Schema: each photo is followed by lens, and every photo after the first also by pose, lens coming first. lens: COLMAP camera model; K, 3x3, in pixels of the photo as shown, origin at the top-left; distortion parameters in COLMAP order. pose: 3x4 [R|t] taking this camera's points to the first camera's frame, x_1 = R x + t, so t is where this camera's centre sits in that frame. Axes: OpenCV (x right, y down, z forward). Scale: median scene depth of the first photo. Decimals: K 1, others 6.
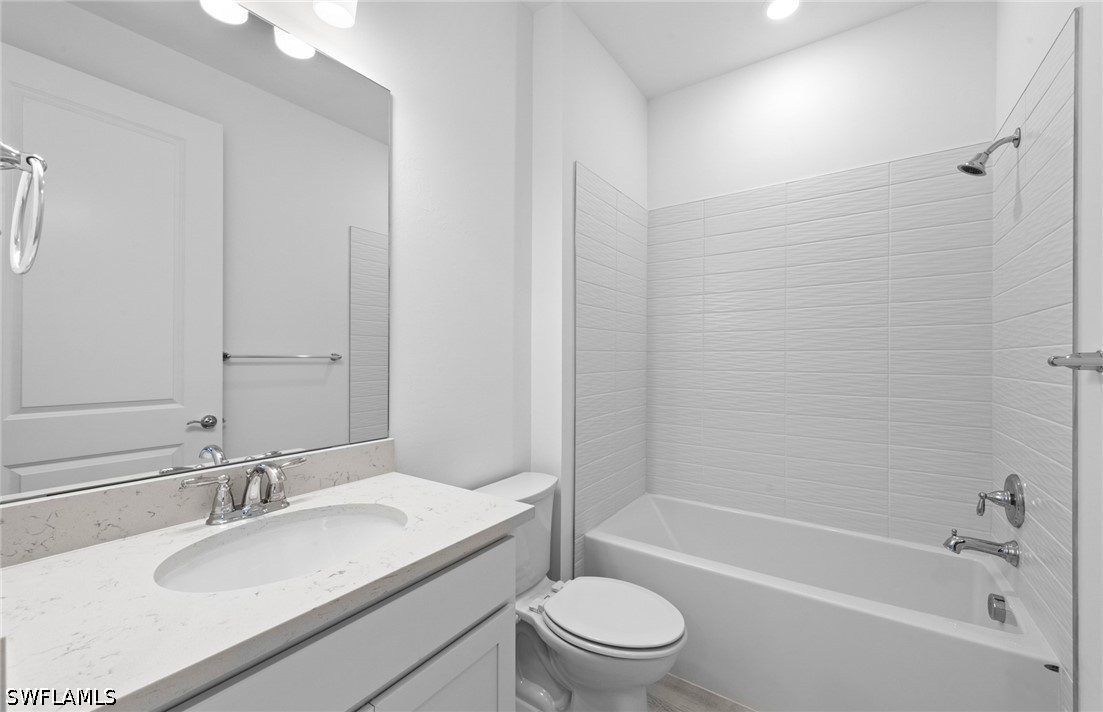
lens RADIAL K [[431.5, 0, 545.9], [0, 431.5, 349.3], [0, 0, 1]] dist [0.001272, 0.000157]
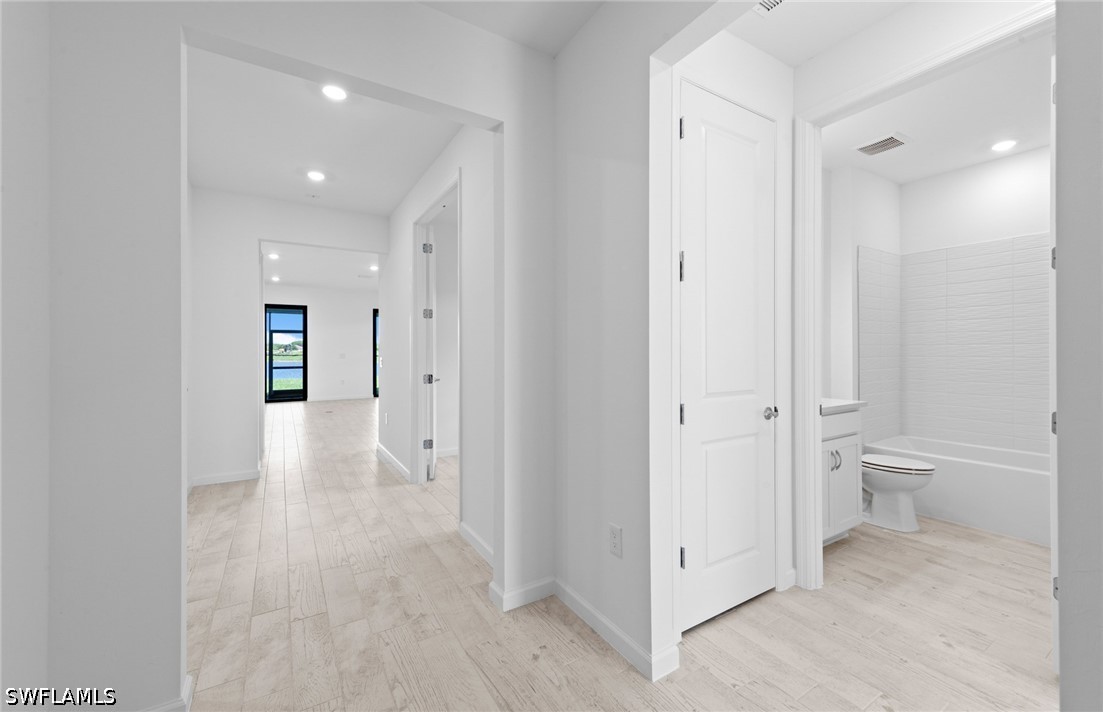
lens RADIAL K [[431.5, 0, 545.9], [0, 431.5, 349.3], [0, 0, 1]] dist [0.001272, 0.000157]
pose [[0.919399, -0.007856, -0.393247, -0.393510], [0.009848, 0.999947, 0.003046, 0.002403], [0.393202, -0.006673, 0.919428, -1.120745]]
